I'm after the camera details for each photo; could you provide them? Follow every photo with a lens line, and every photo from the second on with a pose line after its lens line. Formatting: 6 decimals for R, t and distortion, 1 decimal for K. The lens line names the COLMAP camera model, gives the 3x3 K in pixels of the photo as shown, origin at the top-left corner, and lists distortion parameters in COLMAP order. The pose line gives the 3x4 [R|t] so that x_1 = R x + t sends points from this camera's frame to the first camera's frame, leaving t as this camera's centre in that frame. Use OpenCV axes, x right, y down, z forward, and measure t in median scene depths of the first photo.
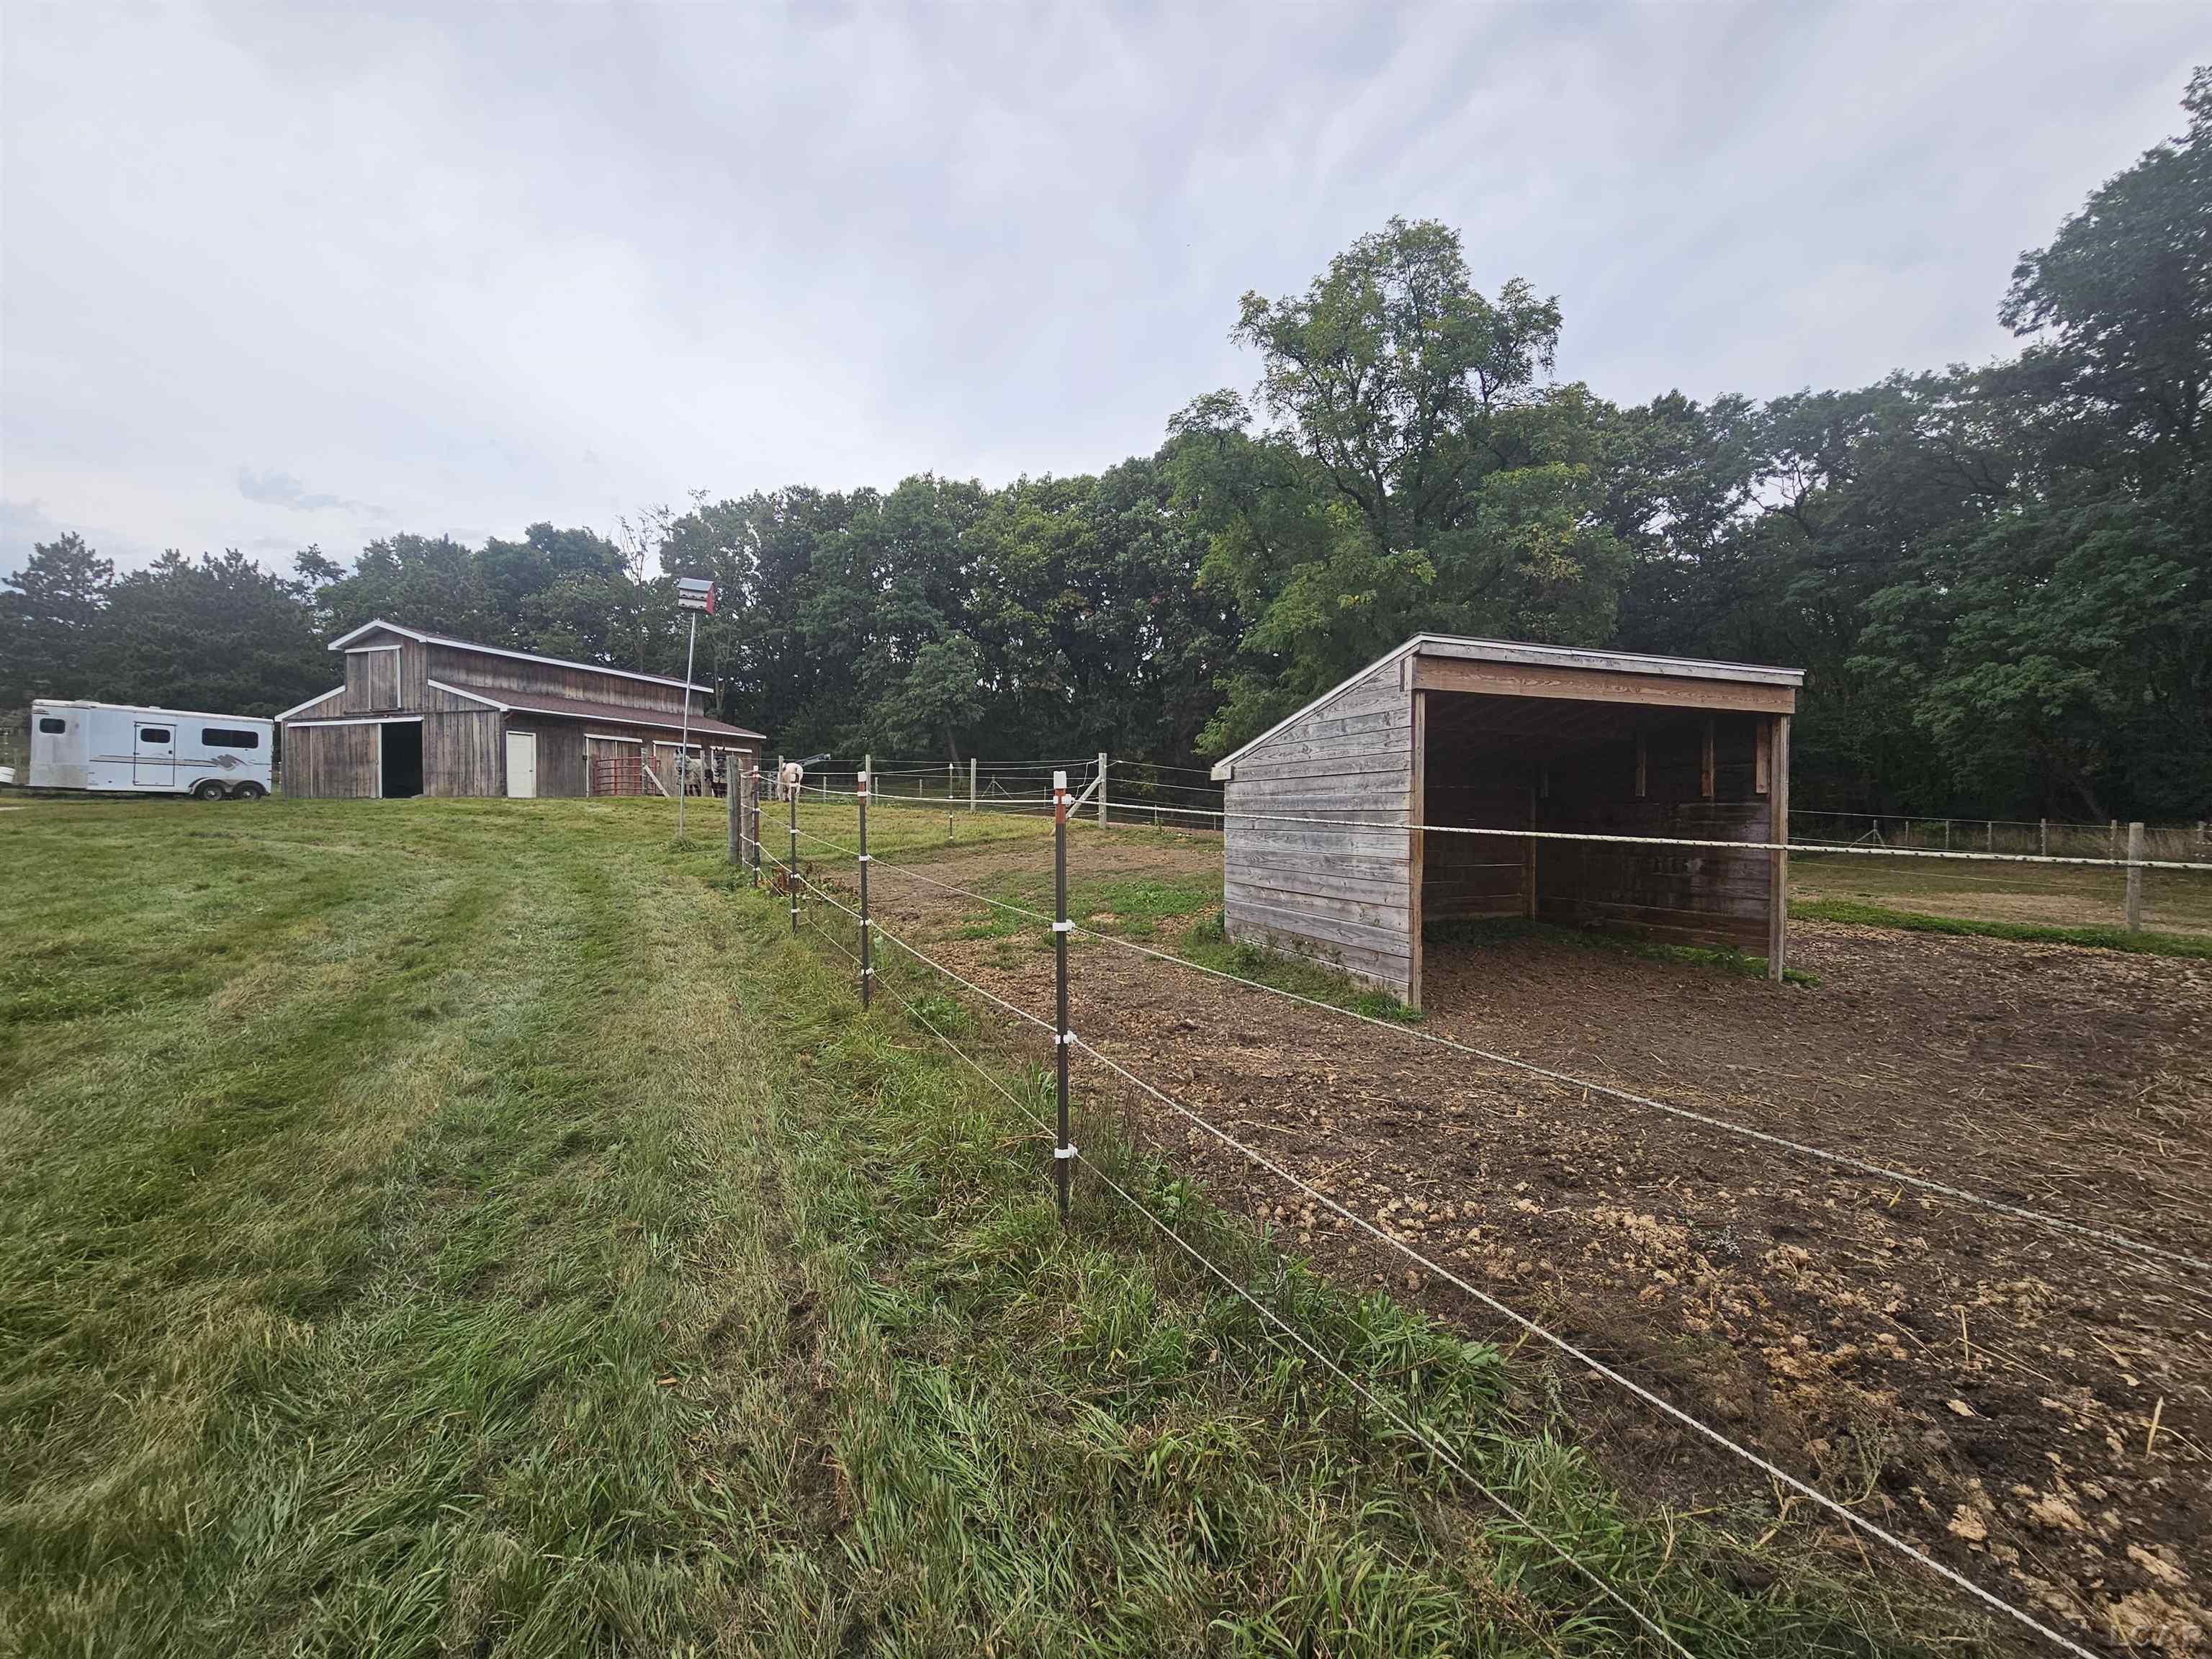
lens RADIAL K [[903.1, 0, 1116.7], [0, 903.1, 823.3], [0, 0, 1]] dist [-0.000771, 0.001215]
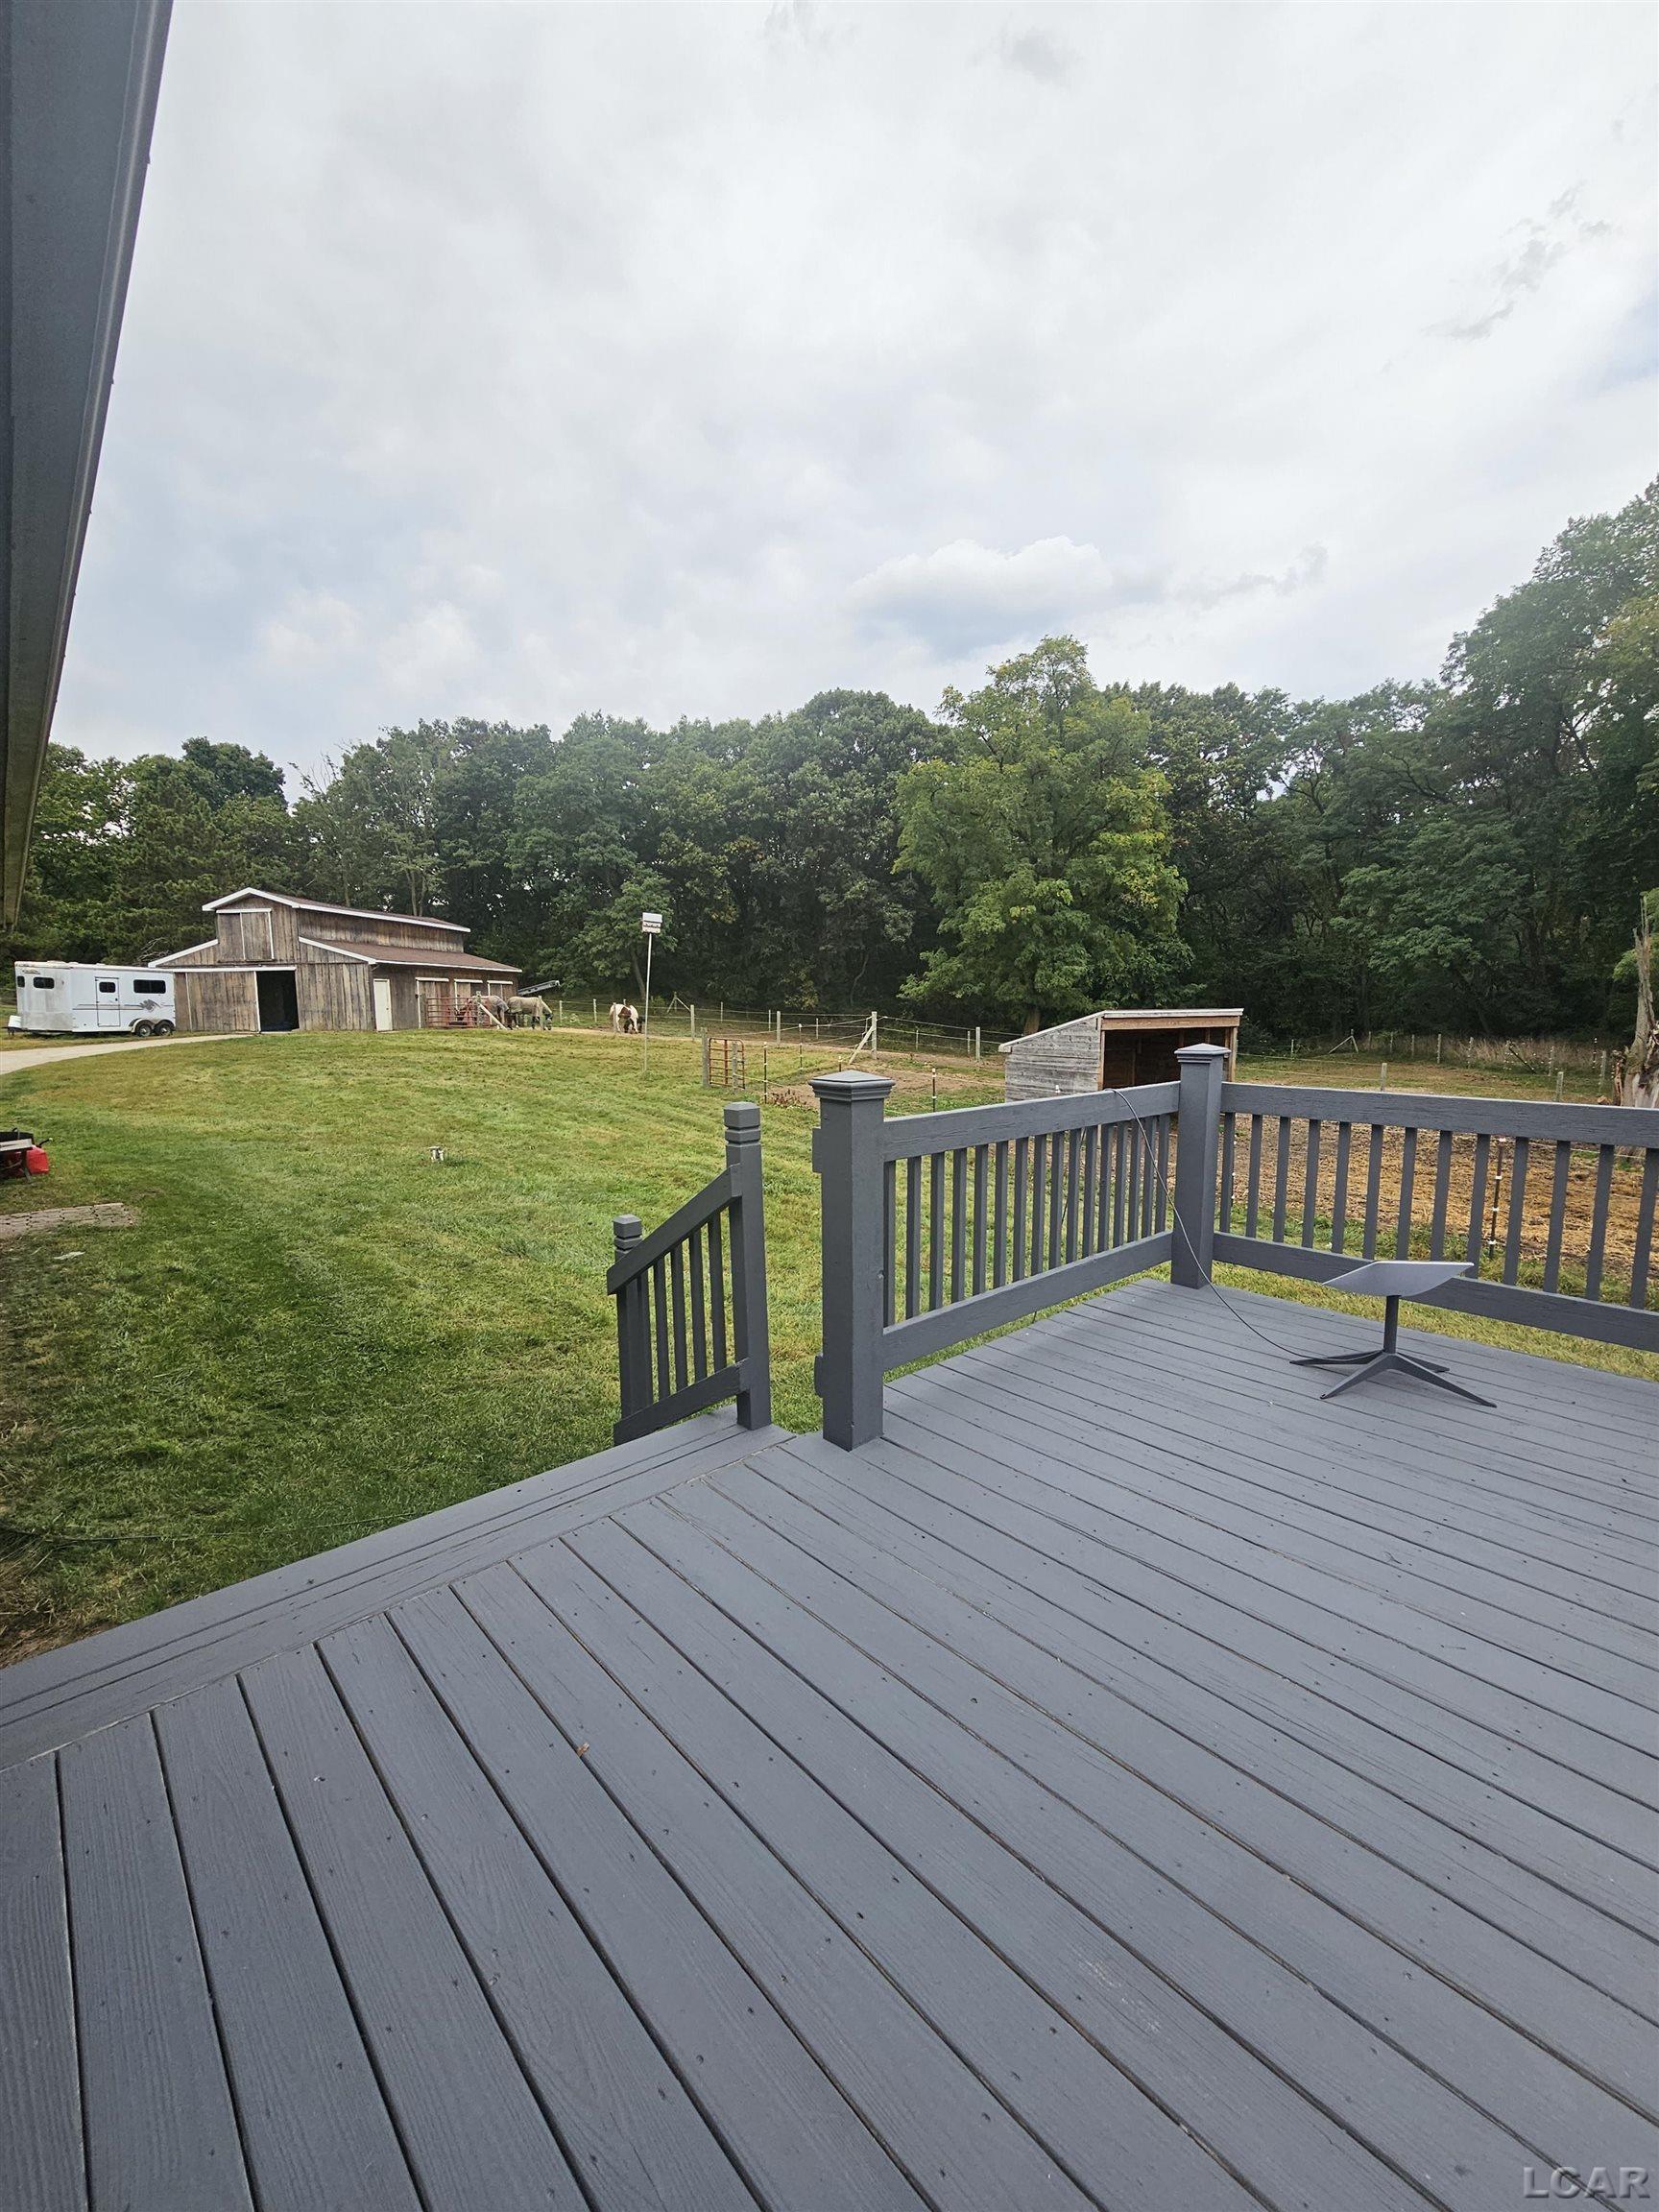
lens RADIAL K [[903.1, 0, 826.6], [0, 903.1, 1116.3], [0, 0, 1]] dist [-0.000771, 0.001215]
pose [[0.990268, -0.020826, 0.137610, -0.201262], [0.005413, 0.993757, 0.111437, -0.044888], [-0.139072, -0.109607, 0.984198, -0.368615]]
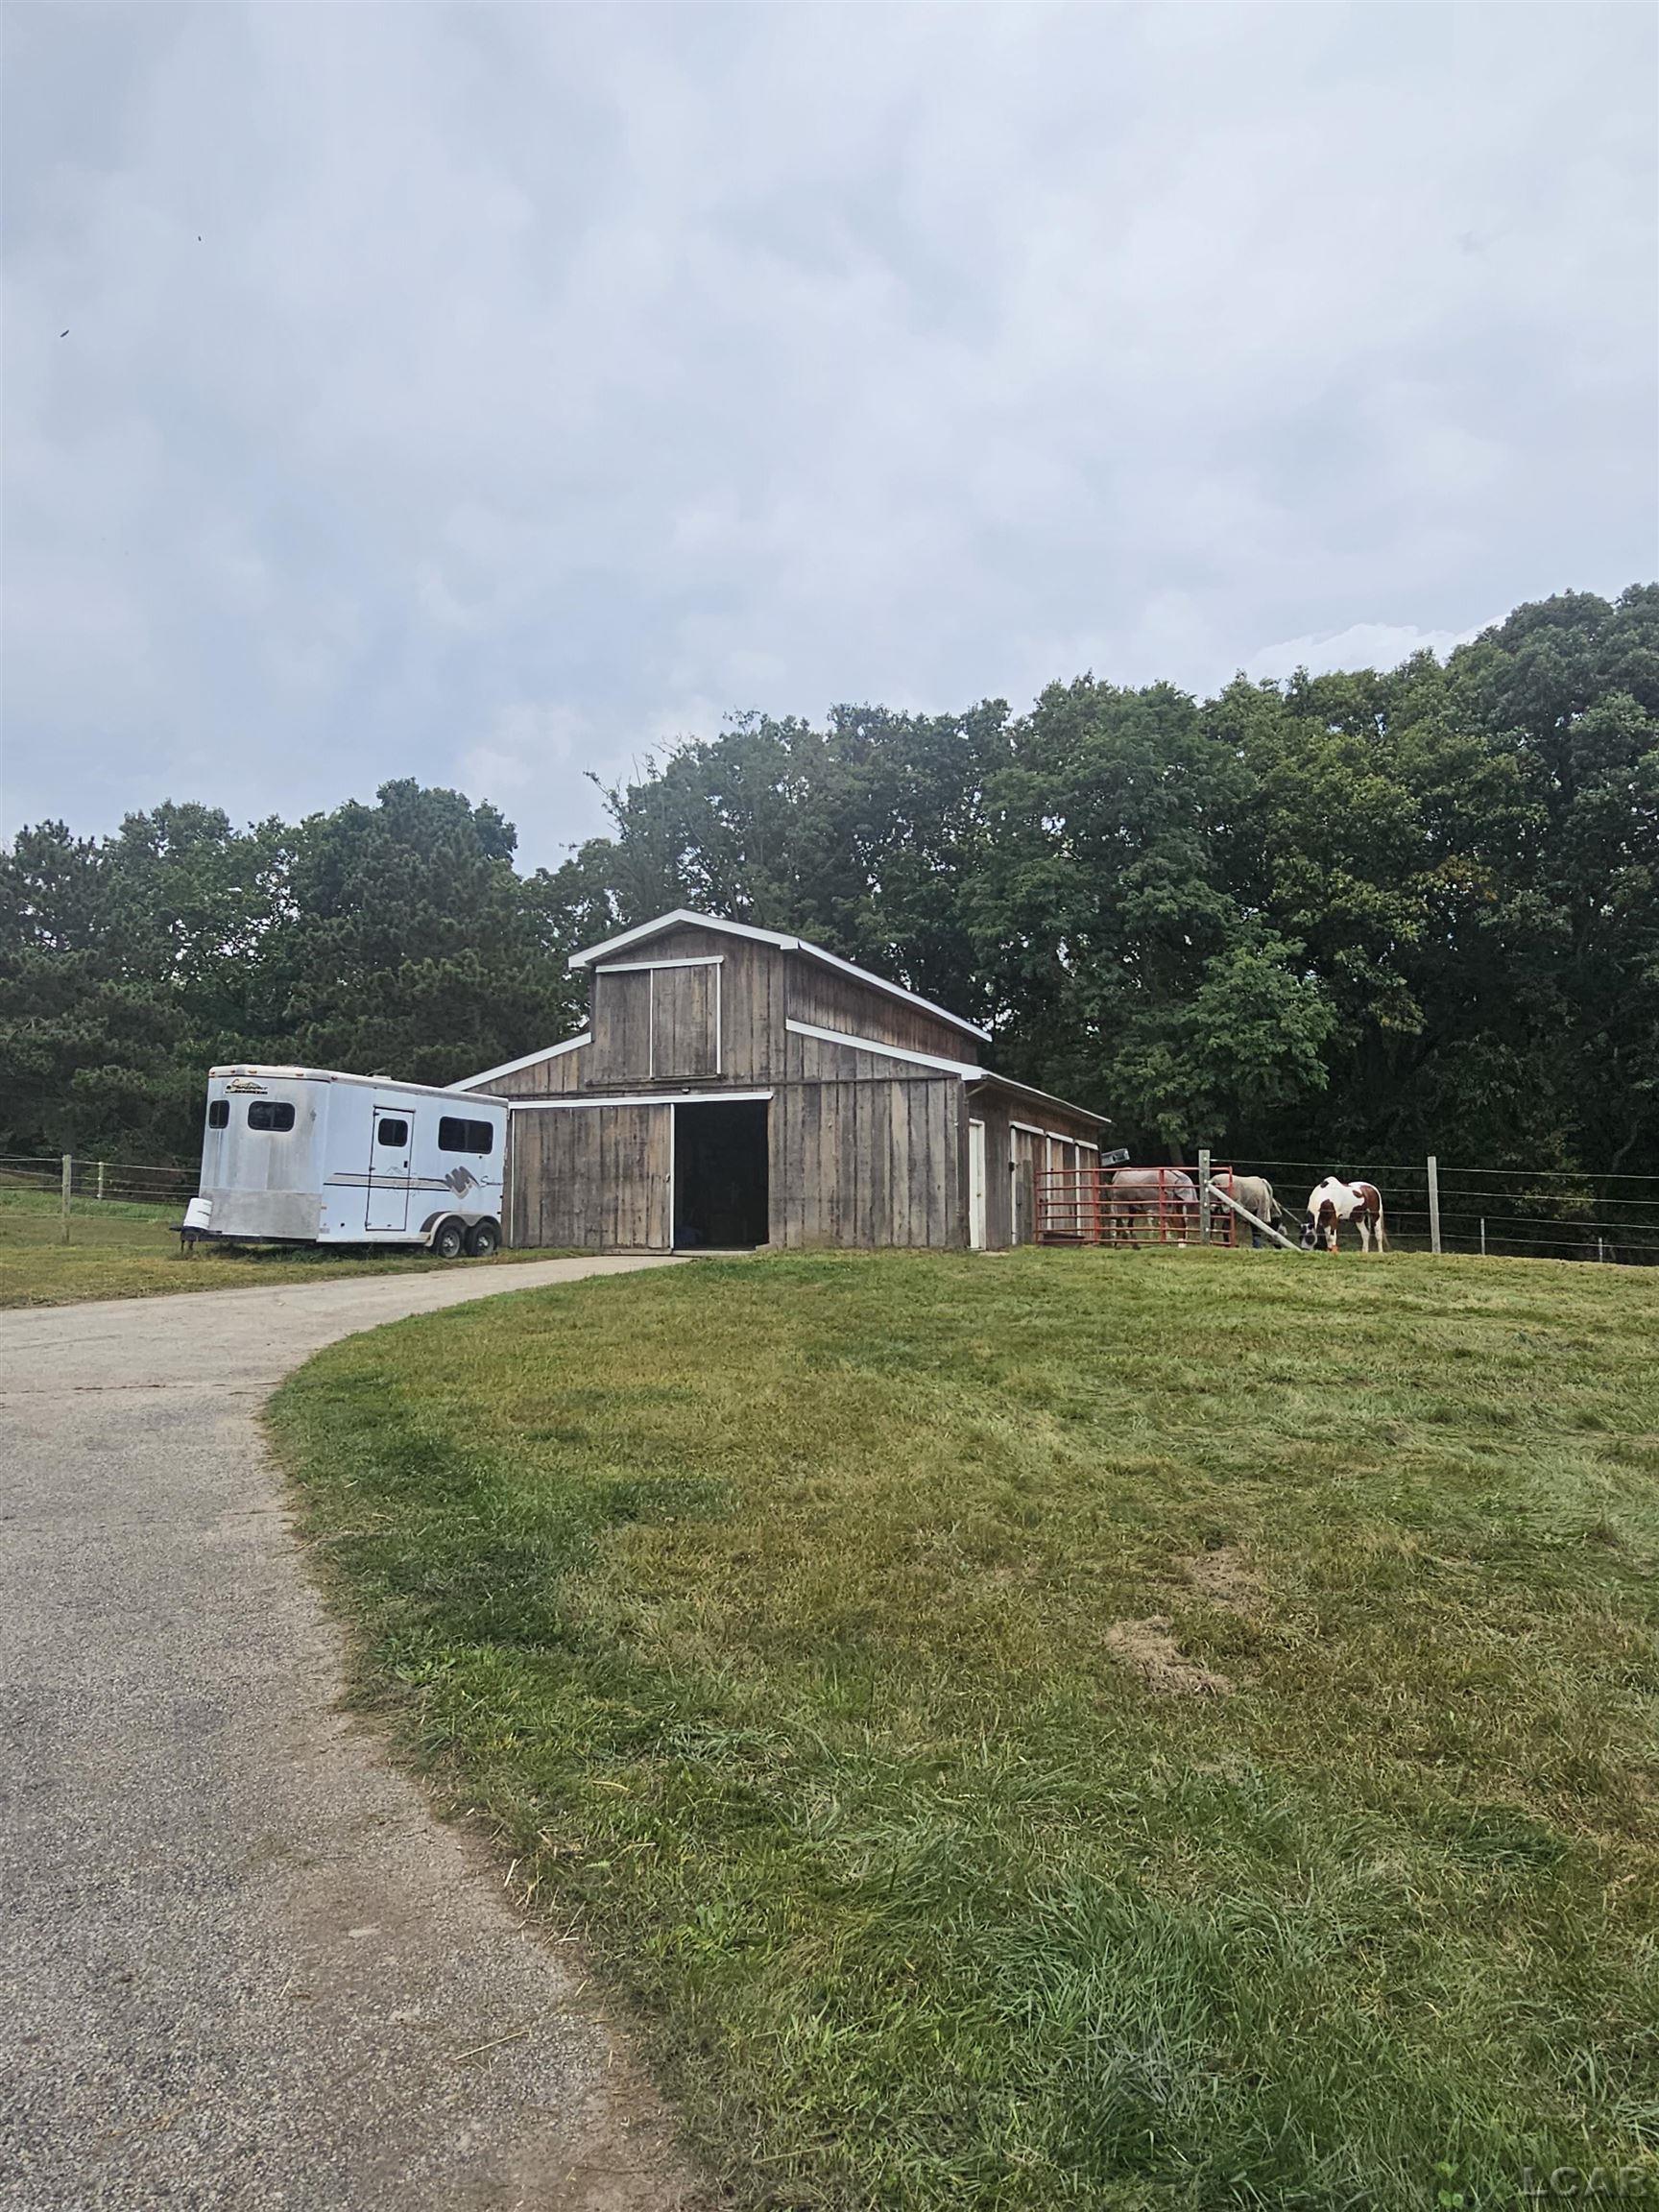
lens RADIAL K [[1391.8, 0, 814.4], [0, 1391.8, 1111.4], [0, 0, 1]] dist [0.006967, 0.000617]
pose [[0.996258, -0.004676, -0.086305, -0.656328], [-0.003370, 0.995675, -0.092846, -0.031235], [0.086366, 0.092789, 0.991933, 0.203888]]
